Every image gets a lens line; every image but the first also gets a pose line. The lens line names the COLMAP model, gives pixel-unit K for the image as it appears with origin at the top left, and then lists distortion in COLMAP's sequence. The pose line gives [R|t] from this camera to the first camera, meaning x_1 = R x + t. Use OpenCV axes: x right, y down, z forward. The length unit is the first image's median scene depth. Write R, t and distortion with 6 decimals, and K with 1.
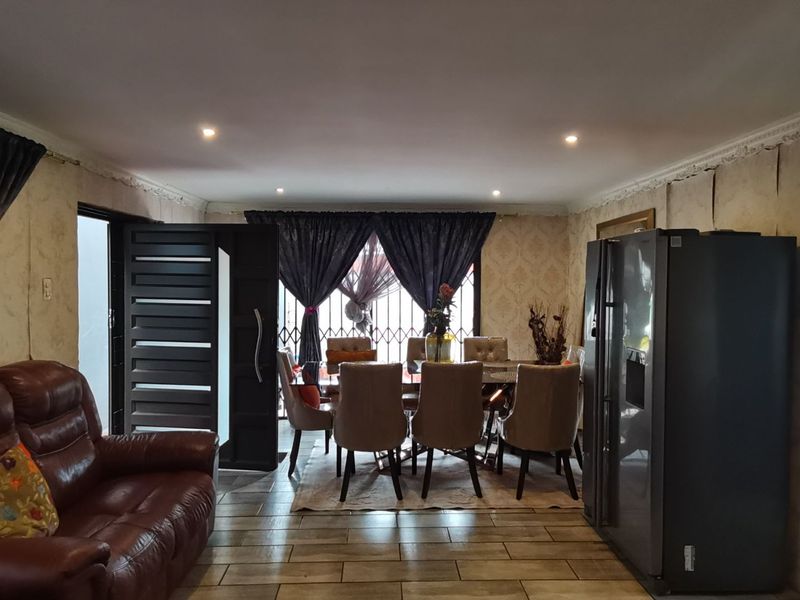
lens RADIAL K [[557.3, 0, 400.0], [0, 557.3, 300.0], [0, 0, 1]] dist [0.014150, 0.024398]
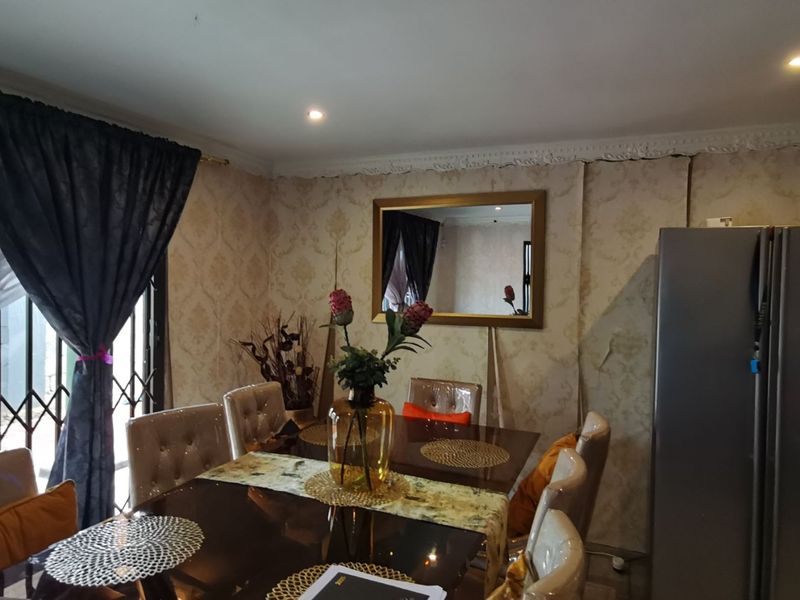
lens RADIAL K [[557.3, 0, 400.0], [0, 557.3, 300.0], [0, 0, 1]] dist [0.014150, 0.024398]
pose [[0.411982, -0.031584, 0.910644, -0.325647], [0.016870, 0.999492, 0.027033, -0.032826], [-0.911036, 0.004226, 0.412306, 0.805743]]
